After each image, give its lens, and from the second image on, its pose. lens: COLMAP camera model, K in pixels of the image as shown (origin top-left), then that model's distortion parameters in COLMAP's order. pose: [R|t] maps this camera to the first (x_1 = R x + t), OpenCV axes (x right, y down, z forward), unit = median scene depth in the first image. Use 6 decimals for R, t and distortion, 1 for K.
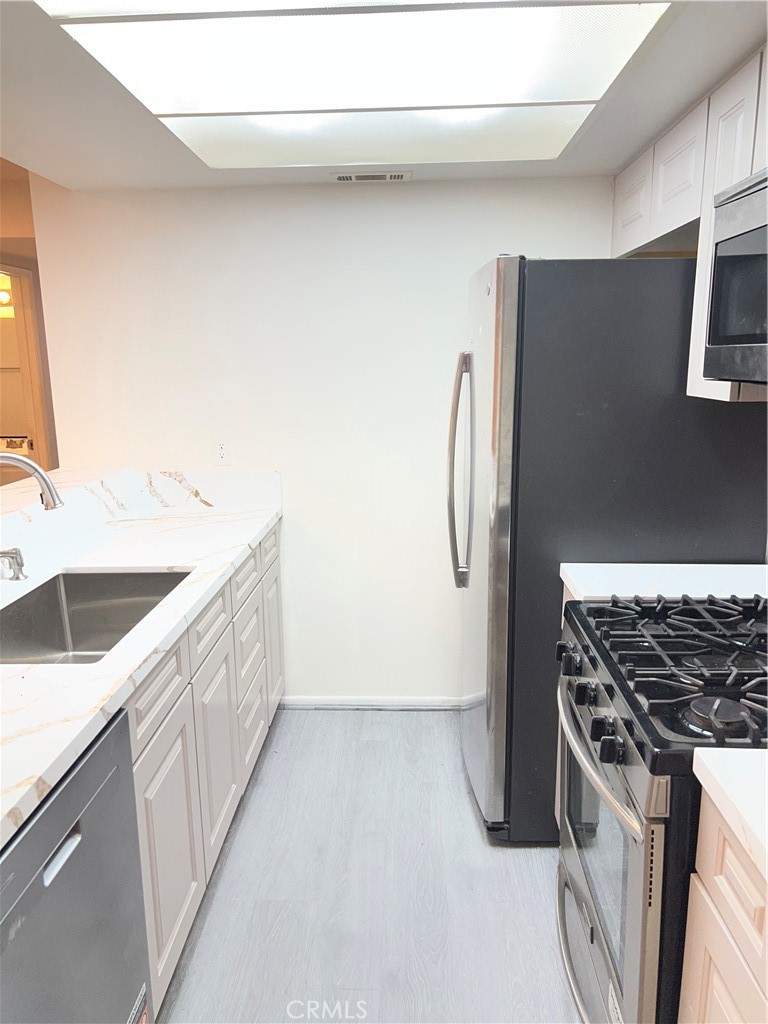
lens RADIAL K [[774.6, 0, 383.4], [0, 774.6, 528.1], [0, 0, 1]] dist [0.077520, -0.062677]
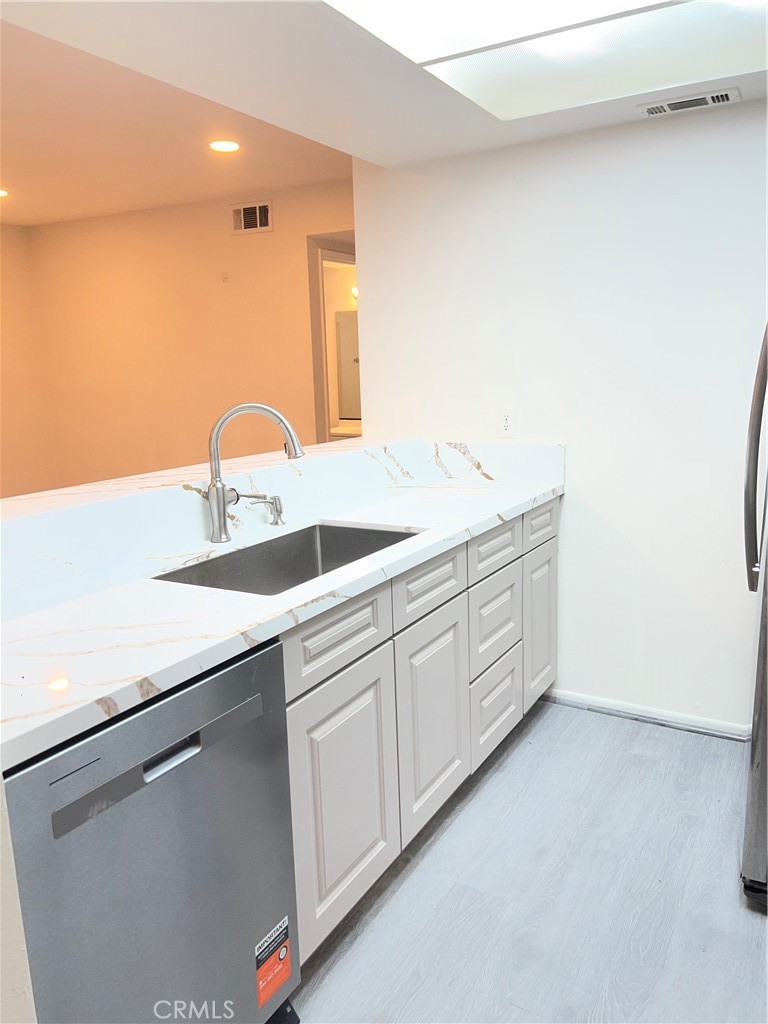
lens RADIAL K [[774.6, 0, 383.4], [0, 774.6, 528.1], [0, 0, 1]] dist [0.077520, -0.062677]
pose [[0.885290, 0.086153, -0.456990, 0.135609], [-0.086066, 0.996067, 0.021052, 0.029333], [0.457006, 0.020694, 0.889223, 0.091924]]
